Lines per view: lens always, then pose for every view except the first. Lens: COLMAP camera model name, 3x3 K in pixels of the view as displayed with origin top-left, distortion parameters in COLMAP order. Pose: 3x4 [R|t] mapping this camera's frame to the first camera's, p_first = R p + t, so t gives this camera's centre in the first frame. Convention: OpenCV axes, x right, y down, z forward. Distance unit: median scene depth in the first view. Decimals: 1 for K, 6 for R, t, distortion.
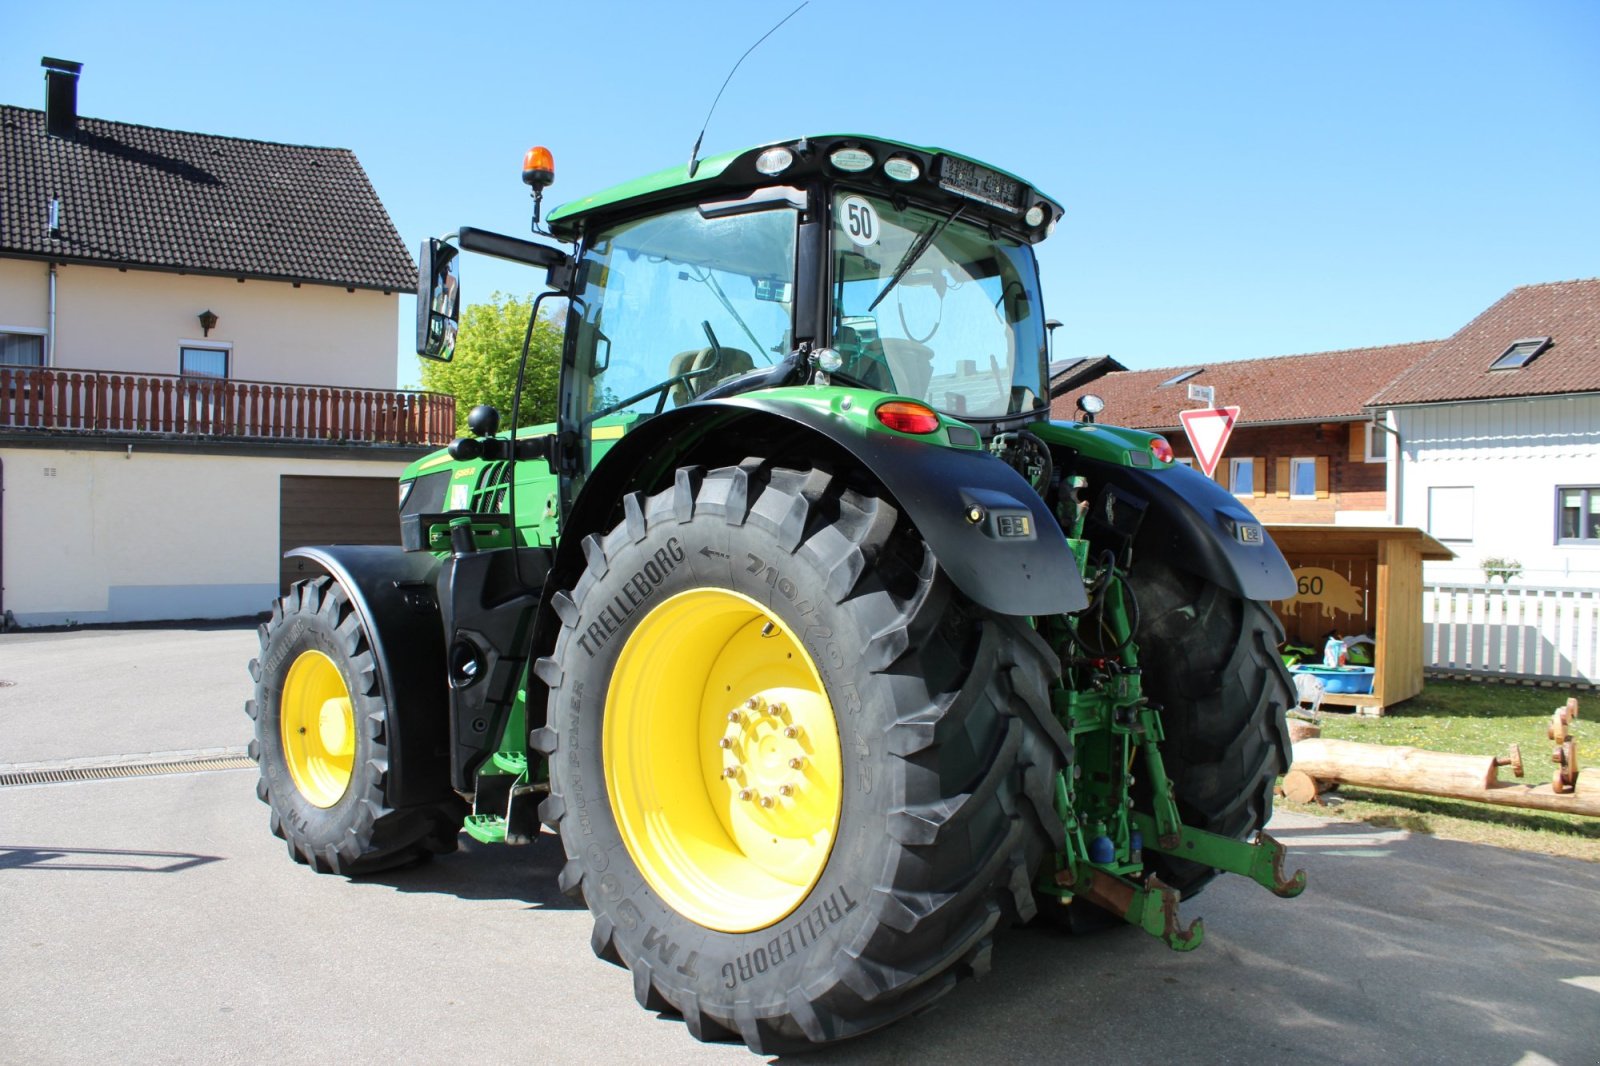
lens RADIAL K [[1324.5, 0, 789.5], [0, 1324.5, 555.8], [0, 0, 1]] dist [-0.165768, 0.143650]
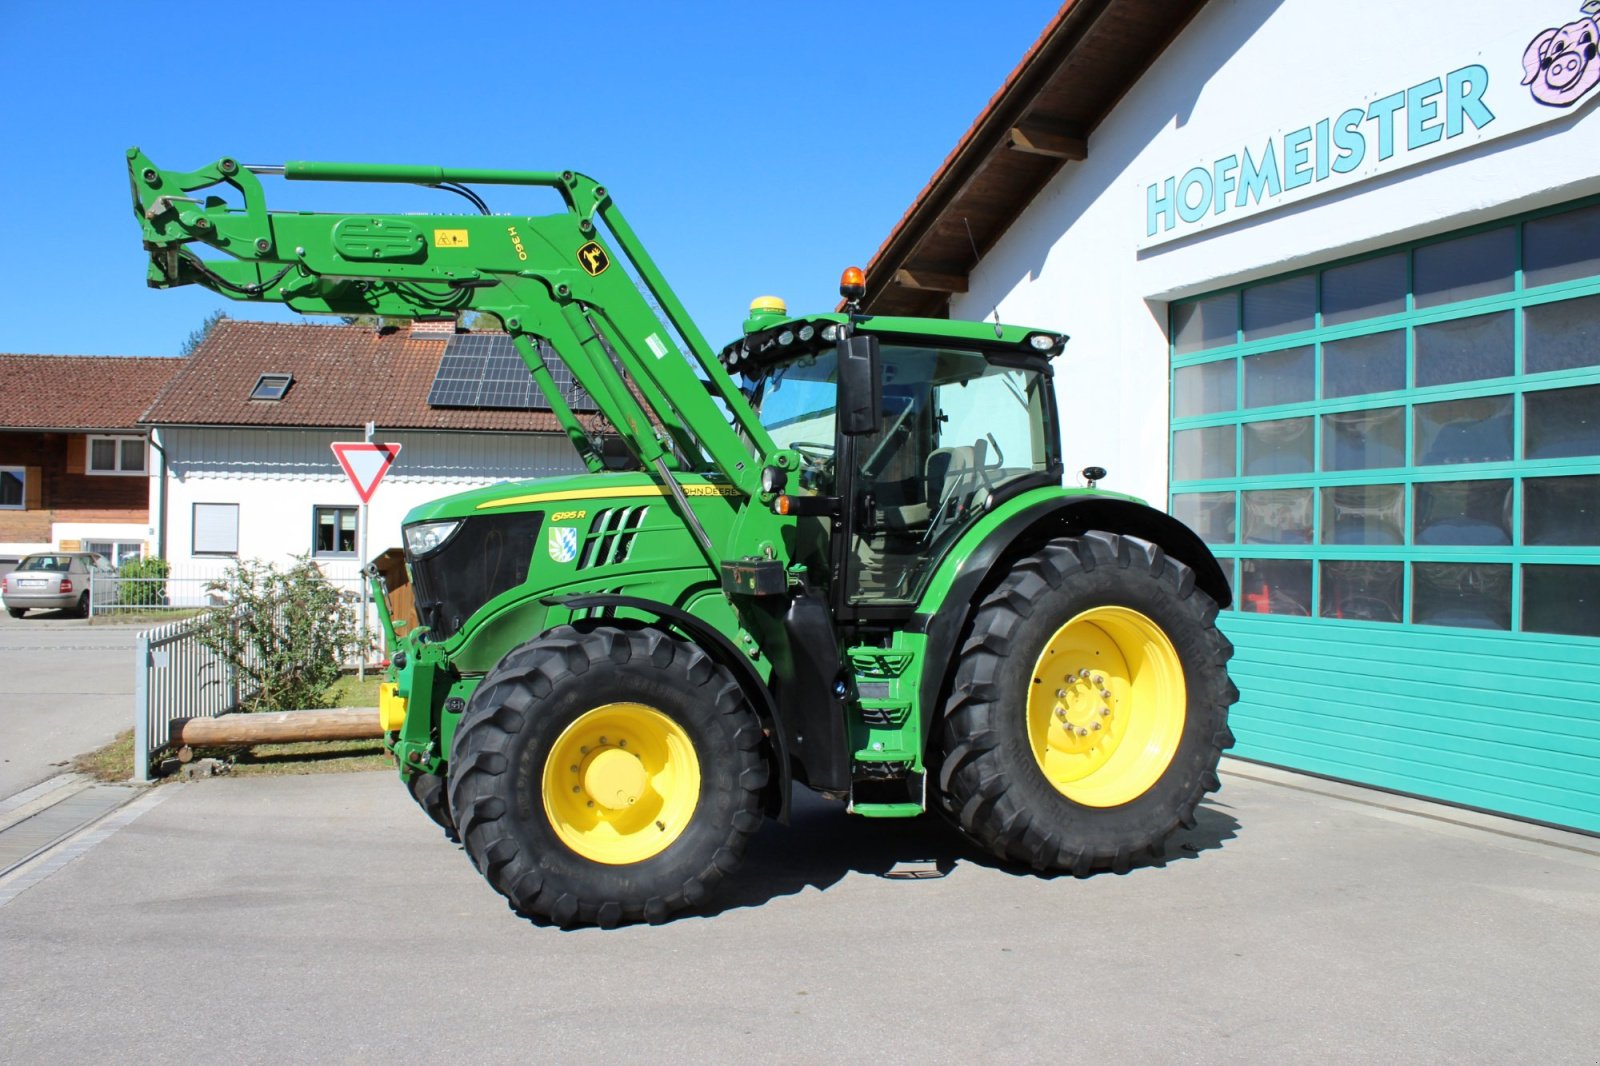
lens RADIAL K [[1344.6, 0, 795.2], [0, 1344.6, 555.8], [0, 0, 1]] dist [-0.170271, 0.165044]
pose [[0.396271, -0.008351, 0.918096, -1.285417], [0.011075, 0.999929, 0.004315, -0.040350], [-0.918067, 0.008458, 0.396335, 0.499768]]
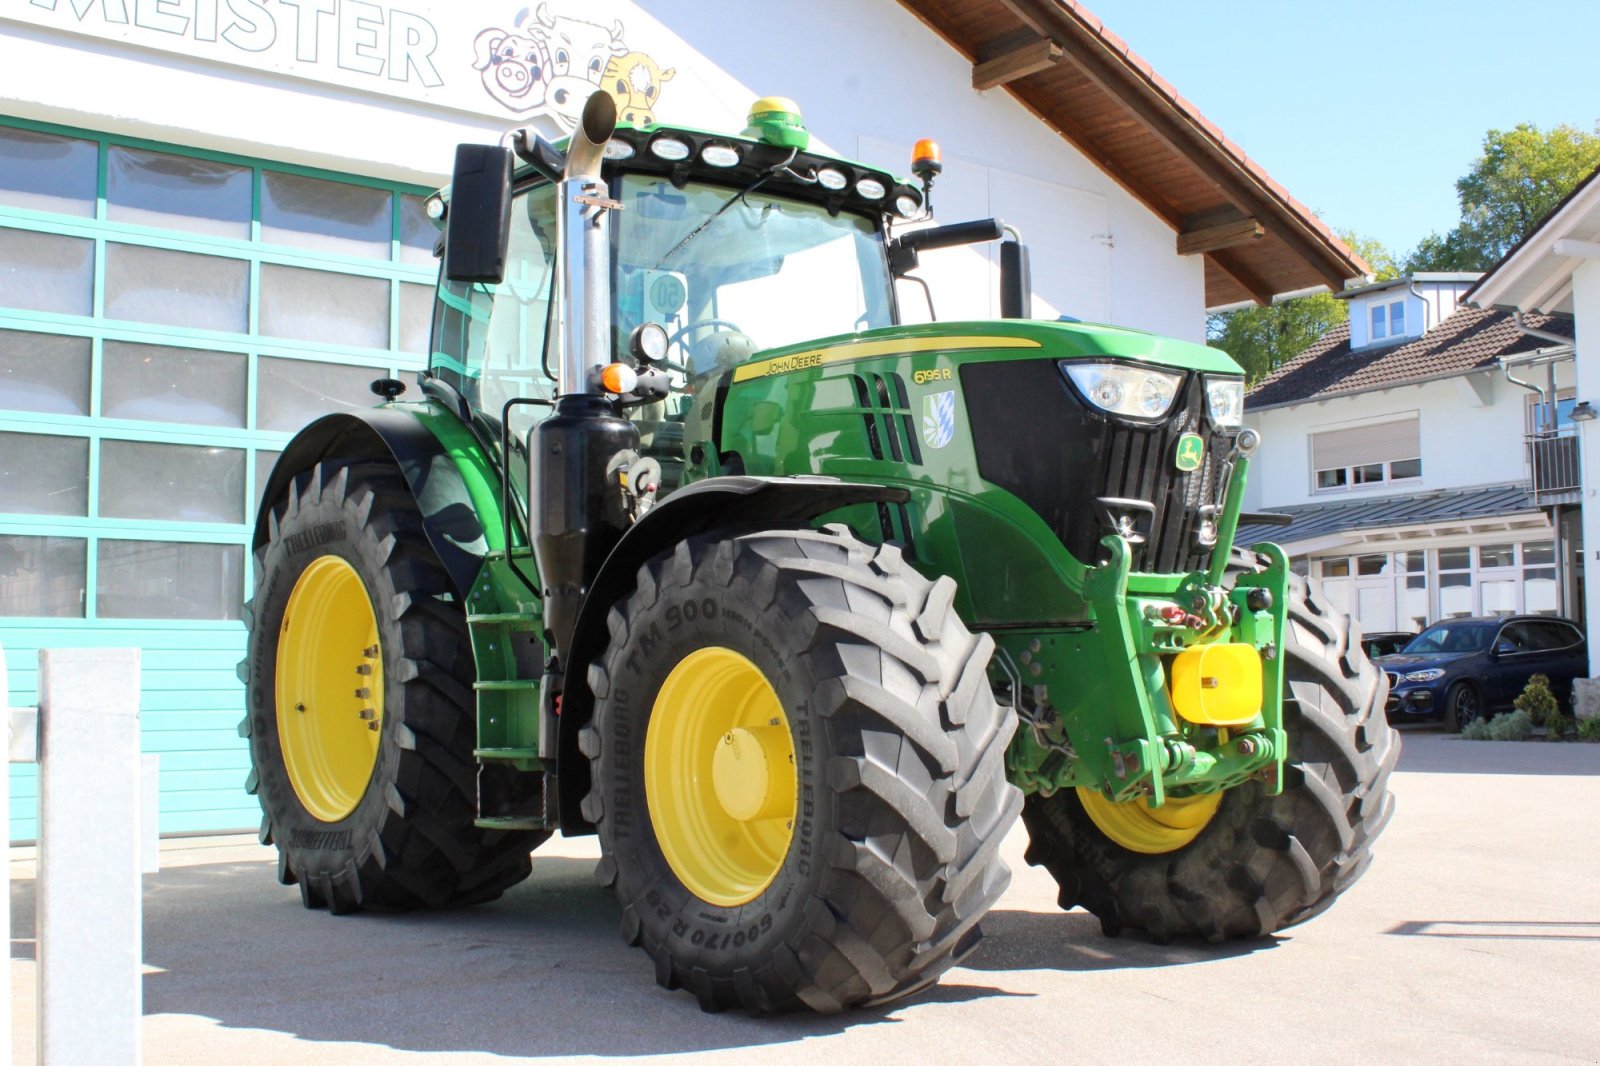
lens RADIAL K [[1816.8, 0, 800.0], [0, 1816.8, 533.0], [0, 0, 1]] dist [-0.069680, 0.010623]
pose [[-0.988805, 0.002922, 0.149188, -0.287966], [-0.005227, 0.998516, -0.054199, 0.069793], [-0.149125, -0.054372, -0.987322, 2.217012]]
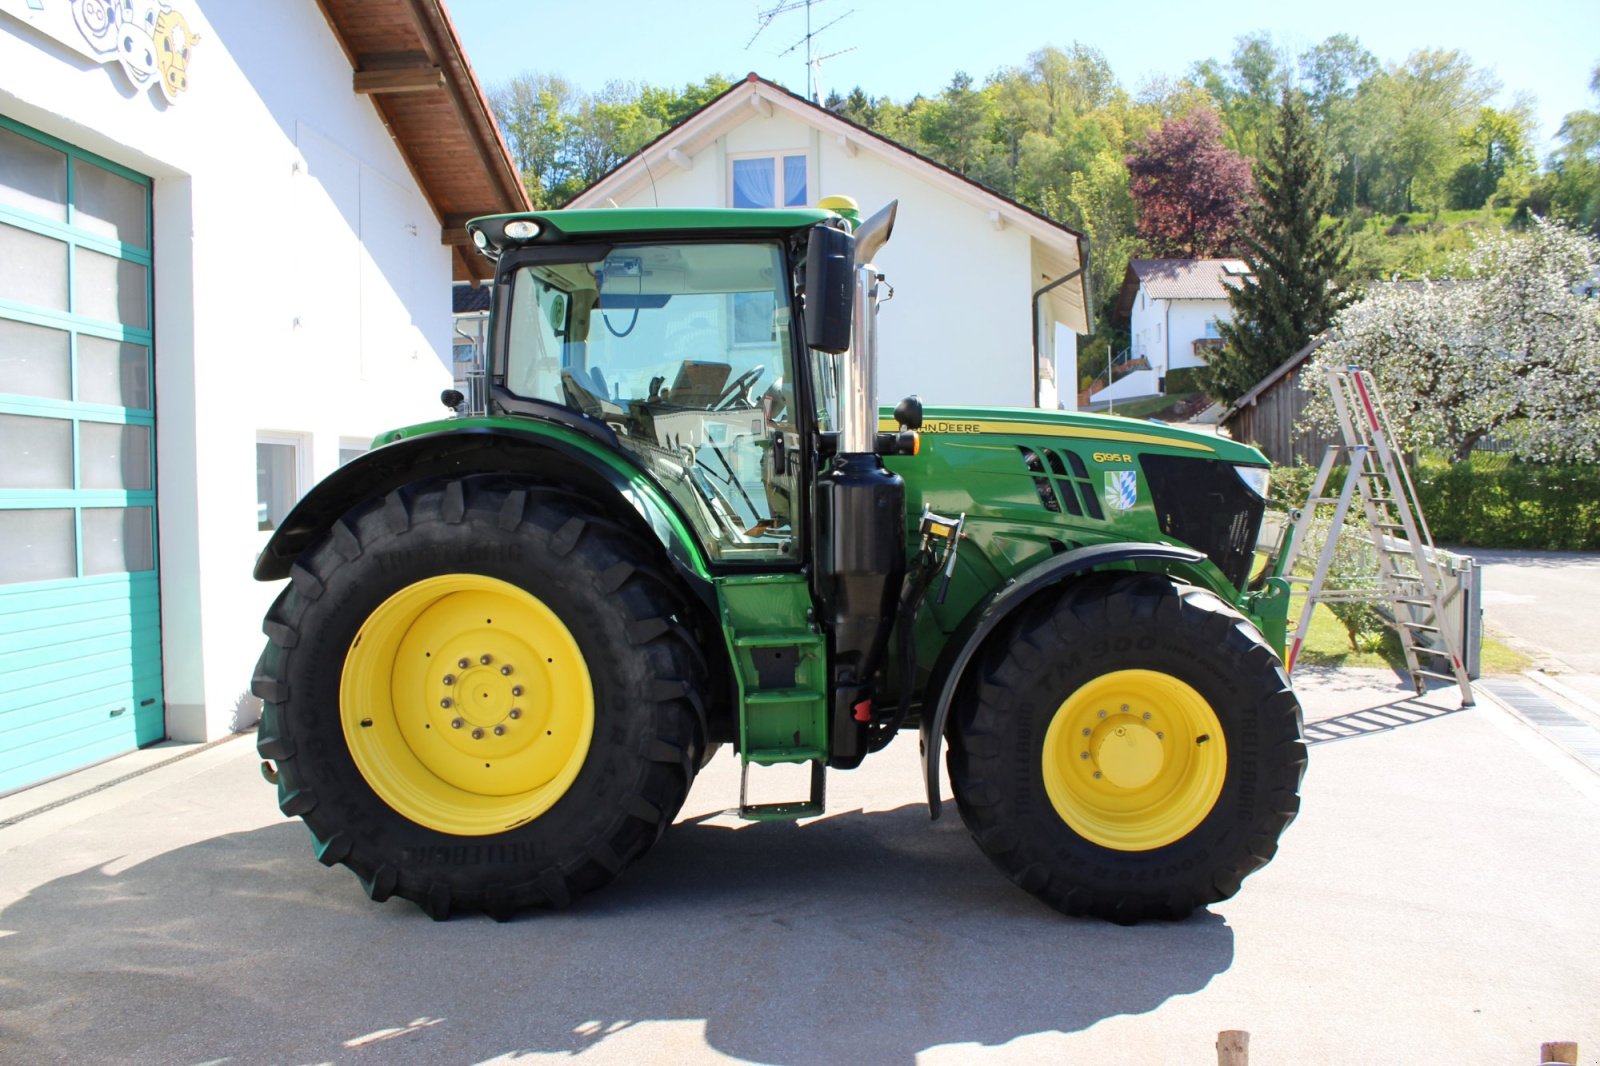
lens RADIAL K [[1324.5, 0, 789.5], [0, 1324.5, 555.8], [0, 0, 1]] dist [-0.165768, 0.143650]
pose [[-0.776086, 0.027148, -0.630043, 0.633435], [-0.012830, 0.998186, 0.058815, -0.050822], [0.630497, 0.053729, -0.774330, 1.870378]]
